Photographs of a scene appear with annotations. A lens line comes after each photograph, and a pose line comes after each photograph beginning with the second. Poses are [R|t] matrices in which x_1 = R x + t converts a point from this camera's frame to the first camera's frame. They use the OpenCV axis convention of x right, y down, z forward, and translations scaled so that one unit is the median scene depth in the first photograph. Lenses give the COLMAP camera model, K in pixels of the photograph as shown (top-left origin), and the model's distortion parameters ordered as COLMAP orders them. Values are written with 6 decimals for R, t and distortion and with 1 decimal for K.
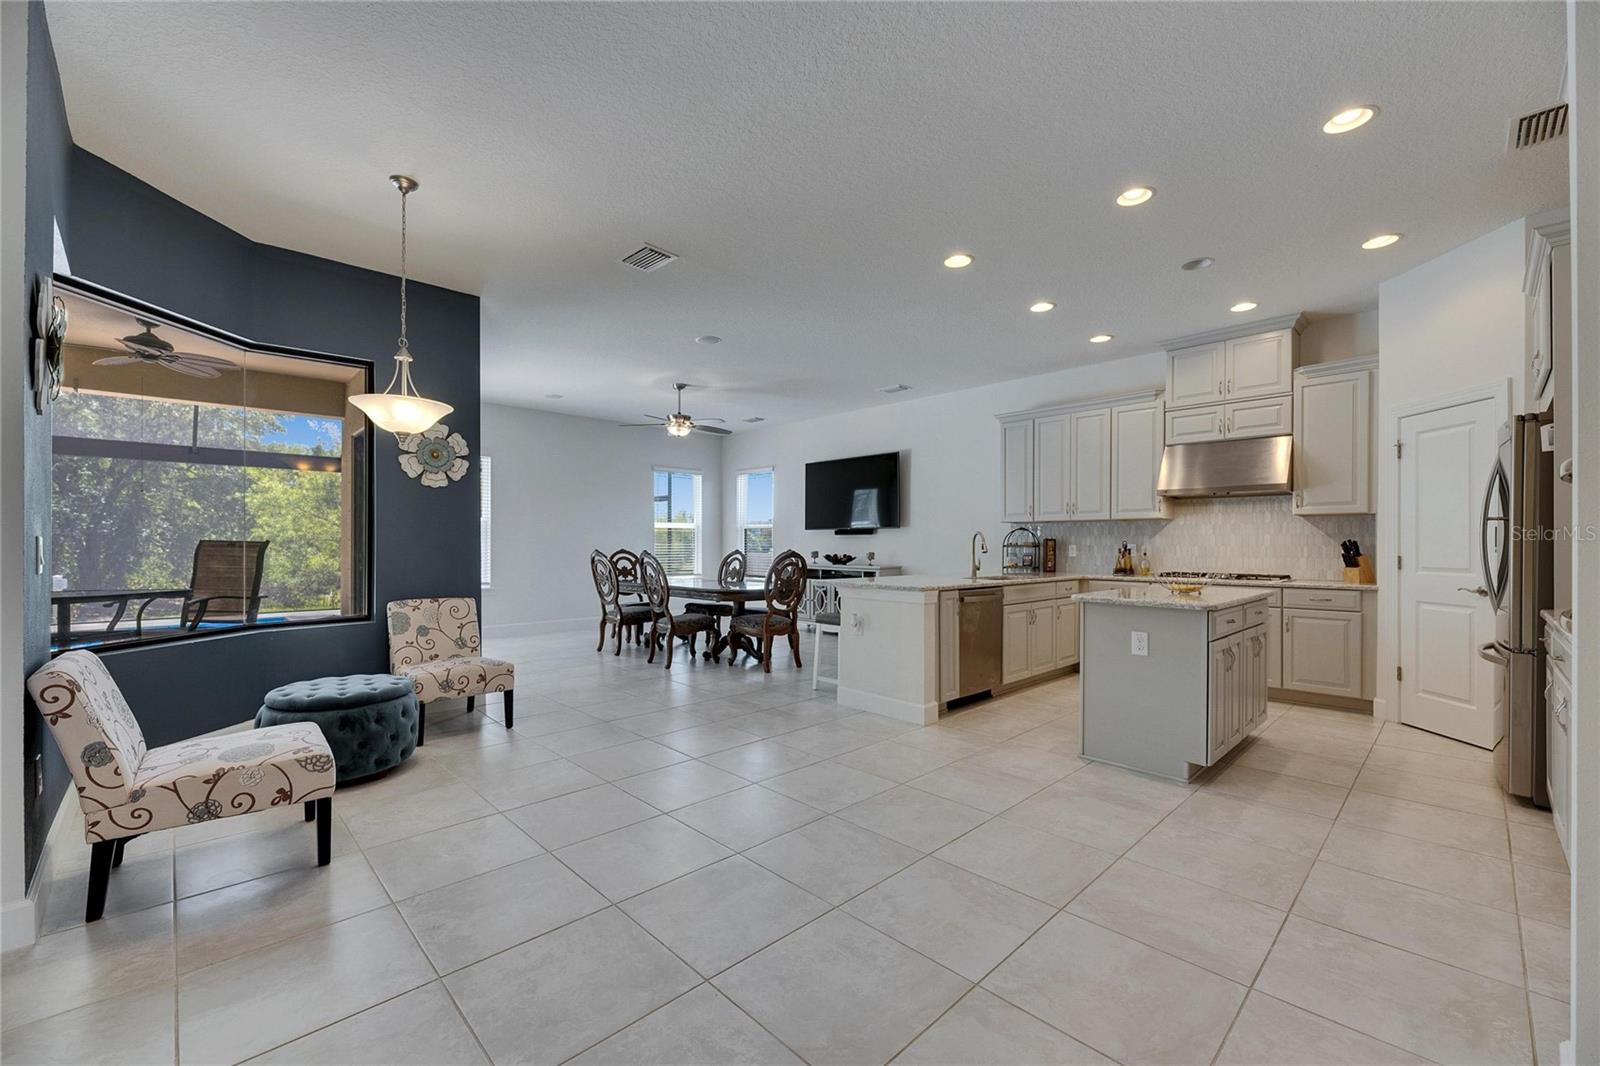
lens RADIAL K [[645.0, 0, 801.2], [0, 645.0, 545.2], [0, 0, 1]] dist [0.007009, -0.001941]
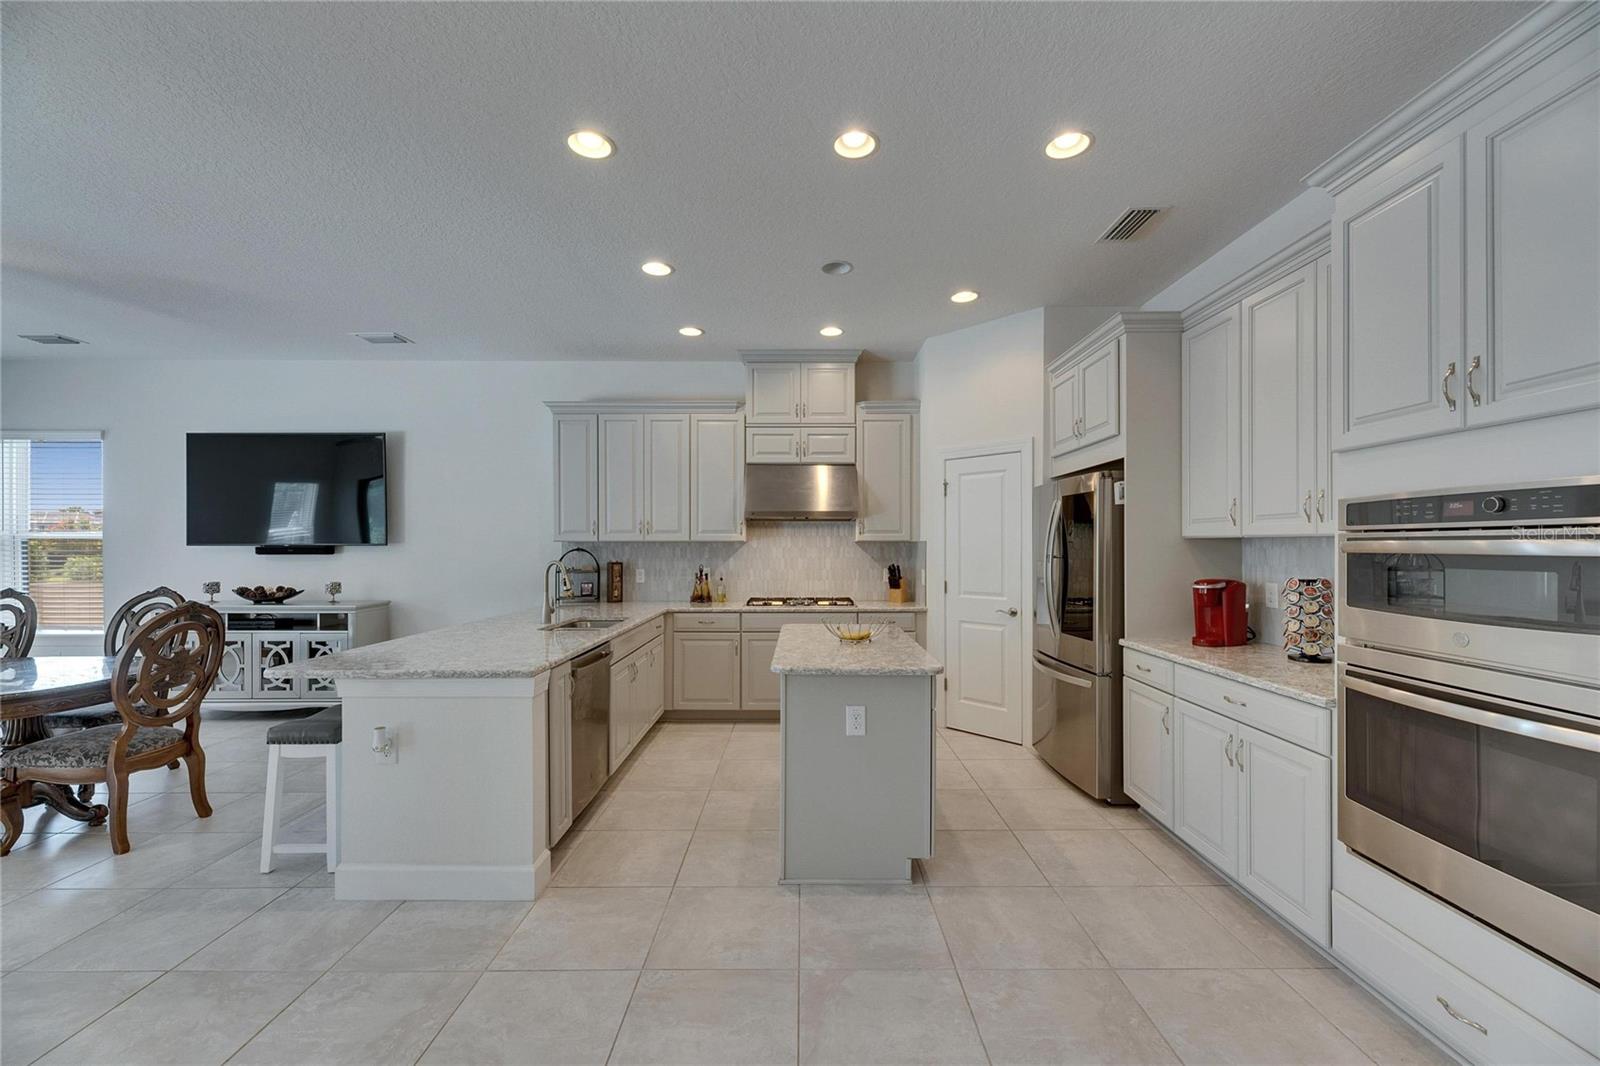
lens RADIAL K [[645.0, 0, 802.4], [0, 645.0, 548.0], [0, 0, 1]] dist [0.007009, -0.001941]
pose [[0.693574, -0.005800, 0.720362, -0.057080], [0.003872, 0.999983, 0.004323, -0.041159], [-0.720375, -0.000209, 0.693585, 0.343063]]
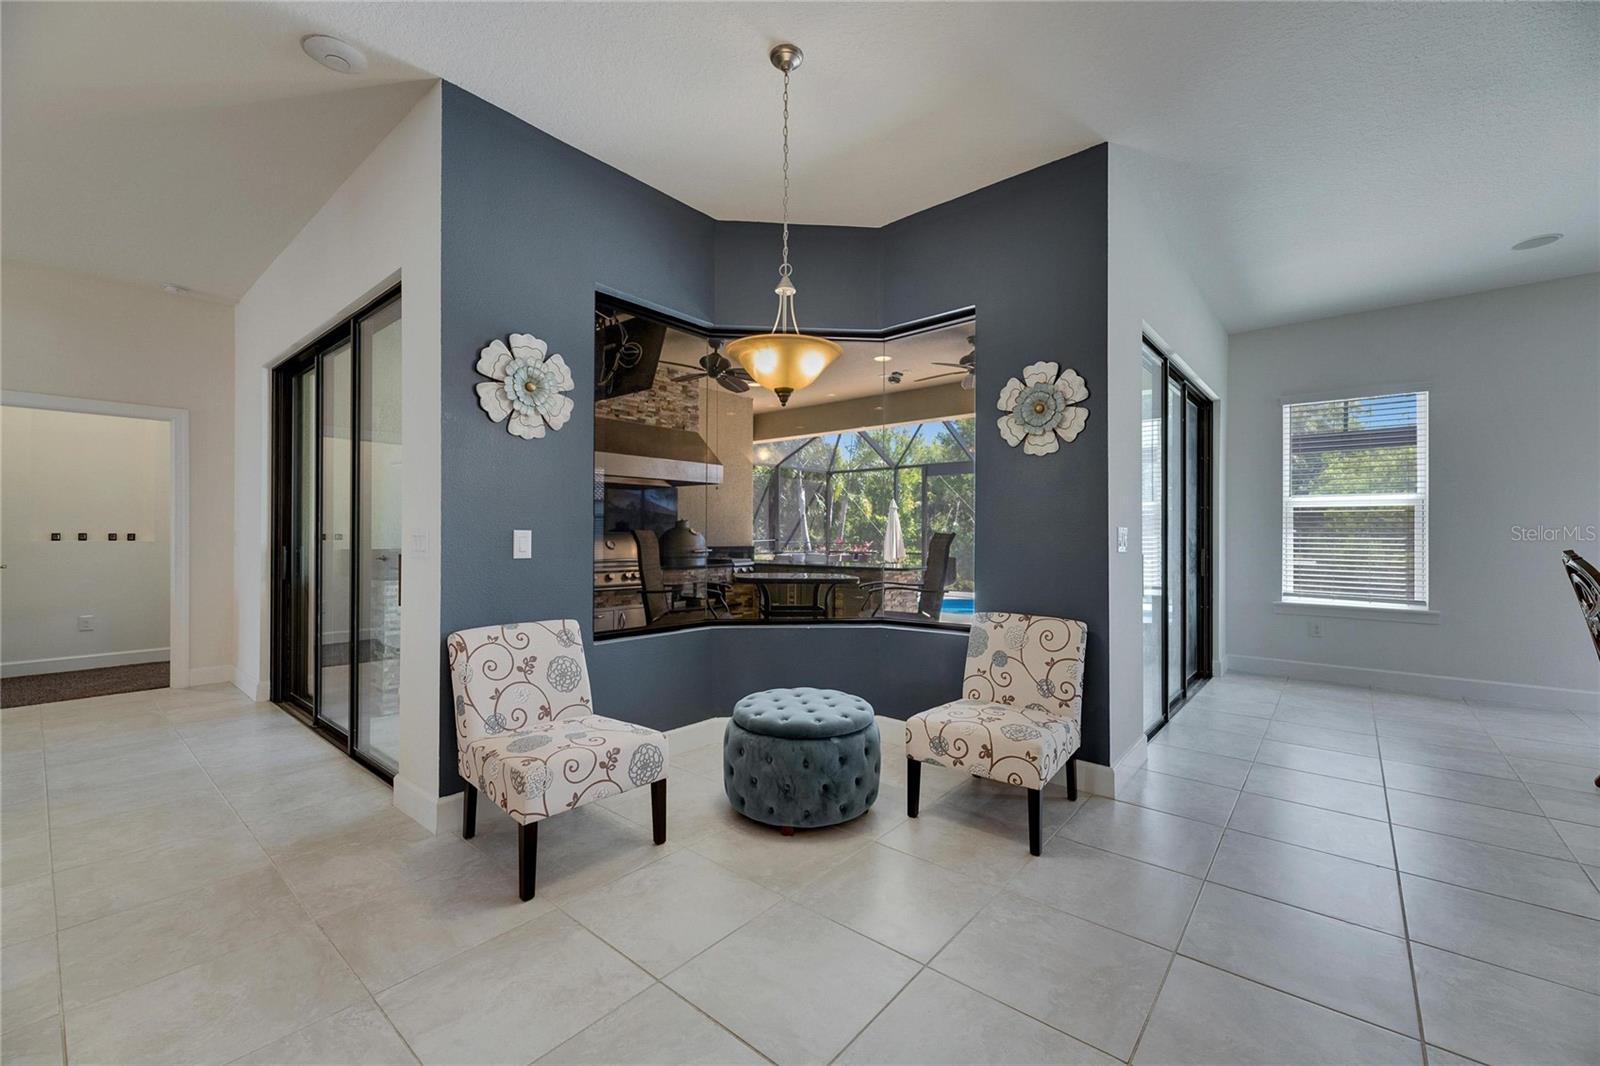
lens RADIAL K [[645.0, 0, 806.0], [0, 645.0, 531.3], [0, 0, 1]] dist [0.007009, -0.001941]
pose [[0.108490, -0.006743, -0.994075, 0.081148], [-0.004959, 0.999961, -0.007324, -0.001339], [0.994085, 0.005725, 0.108452, 0.571372]]
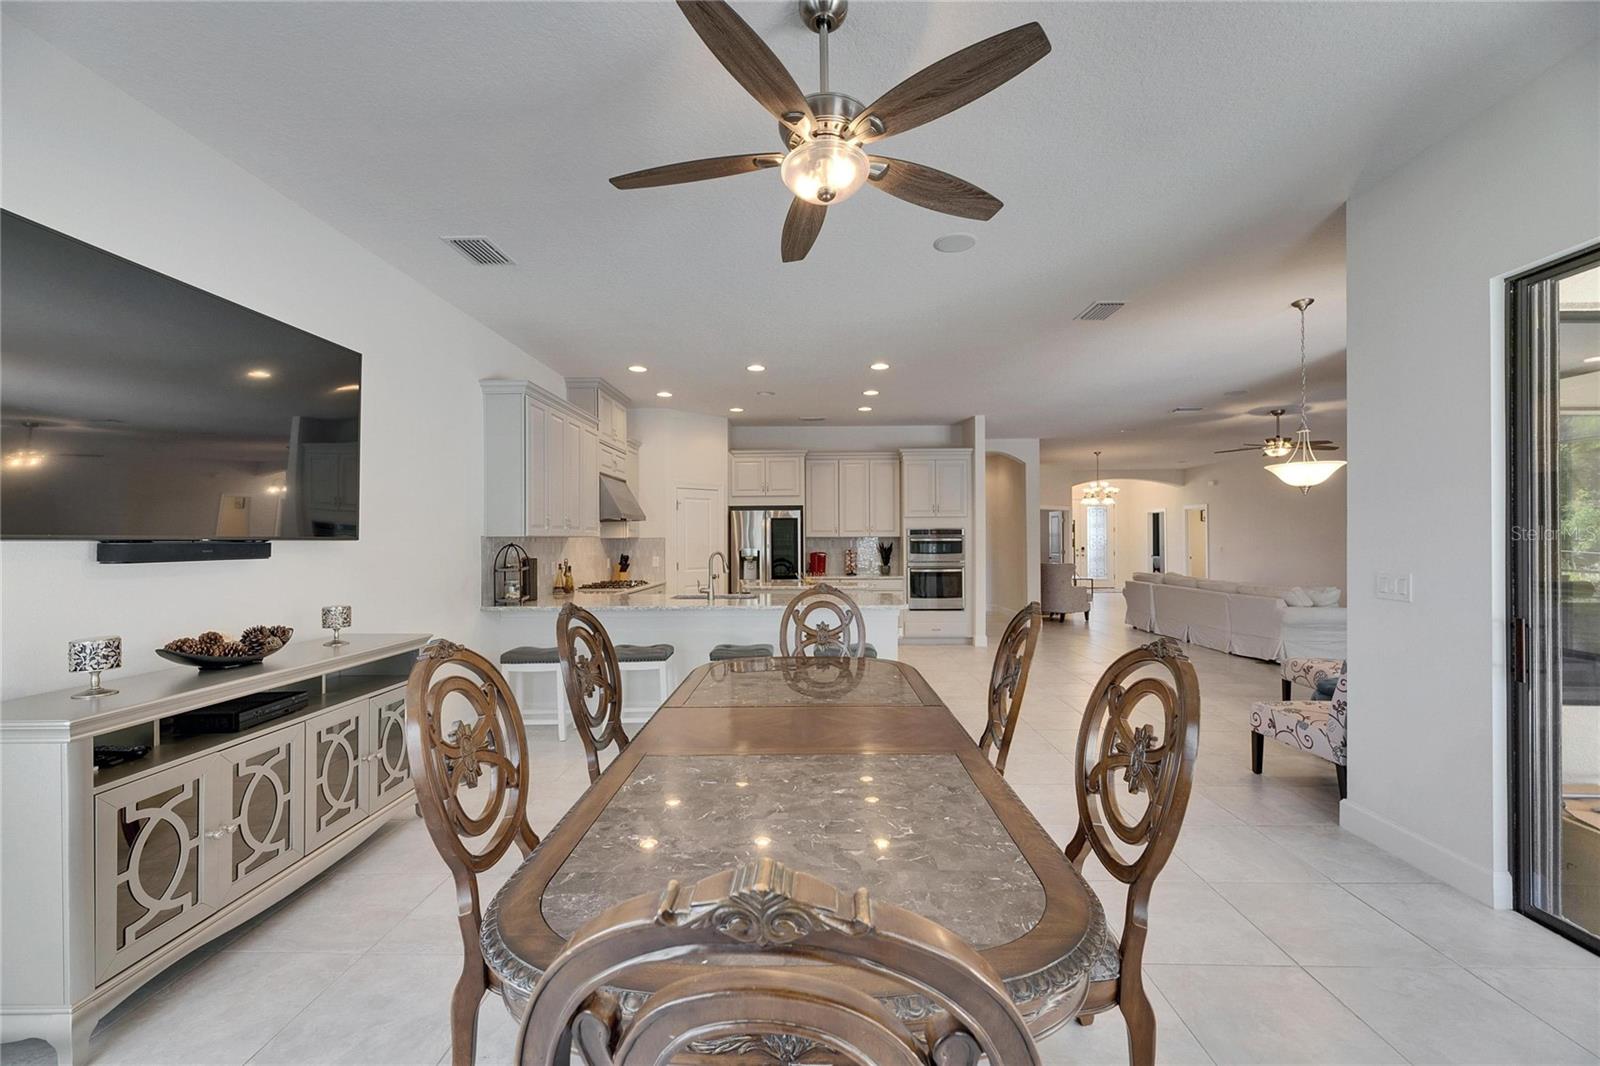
lens RADIAL K [[645.0, 0, 802.3], [0, 645.0, 538.3], [0, 0, 1]] dist [0.007009, -0.001941]
pose [[-0.702741, 0.003812, 0.711436, -0.551355], [0.005201, 0.999986, -0.000221, -0.043635], [-0.711427, 0.003545, -0.702751, 1.770360]]
